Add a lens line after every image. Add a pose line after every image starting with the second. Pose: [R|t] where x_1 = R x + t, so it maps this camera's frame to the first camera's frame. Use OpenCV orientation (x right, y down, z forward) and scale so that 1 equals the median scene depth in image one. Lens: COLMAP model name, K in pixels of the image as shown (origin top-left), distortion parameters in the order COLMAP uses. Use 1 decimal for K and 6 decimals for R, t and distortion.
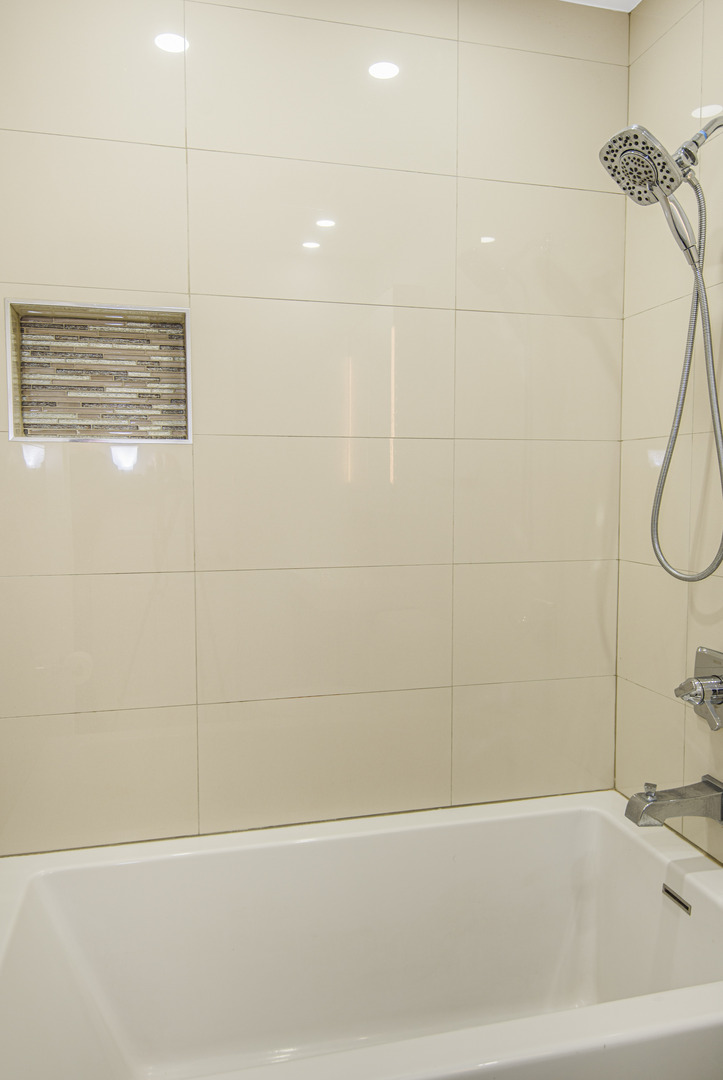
lens RADIAL K [[762.5, 0, 363.2], [0, 762.5, 541.6], [0, 0, 1]] dist [0.012154, -0.010578]
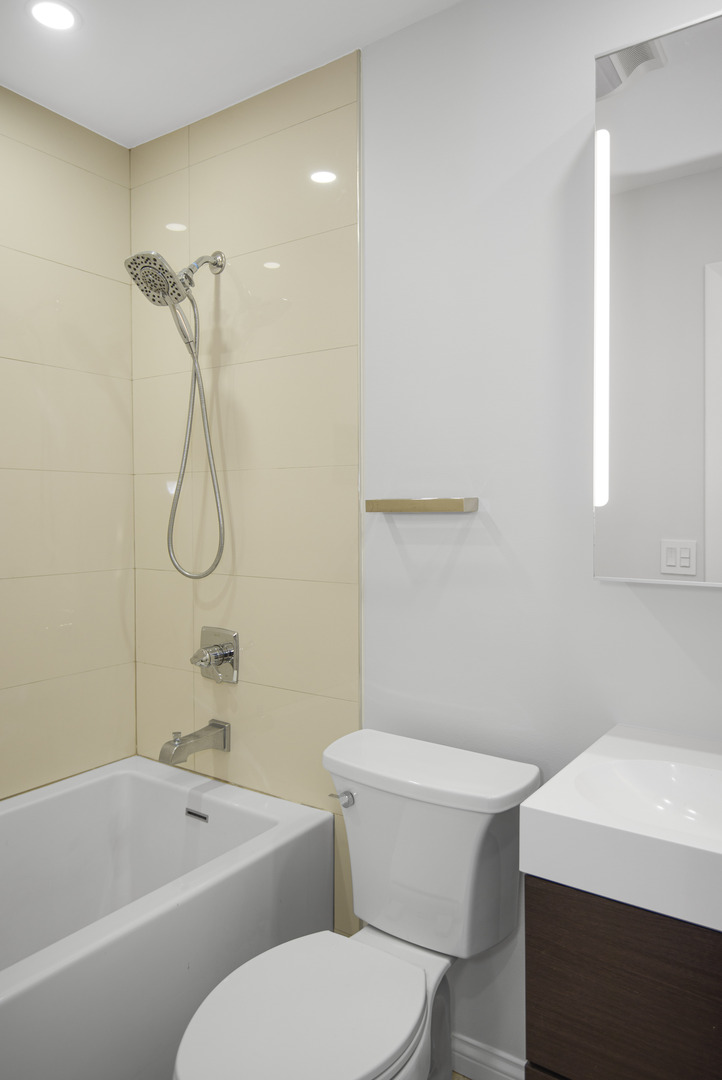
lens RADIAL K [[762.5, 0, 360.7], [0, 762.5, 538.7], [0, 0, 1]] dist [0.012154, -0.010578]
pose [[0.756664, -0.028954, 0.653163, -0.248127], [0.052428, 0.998489, -0.016474, 0.018568], [-0.651699, 0.046709, 0.757038, -0.241232]]
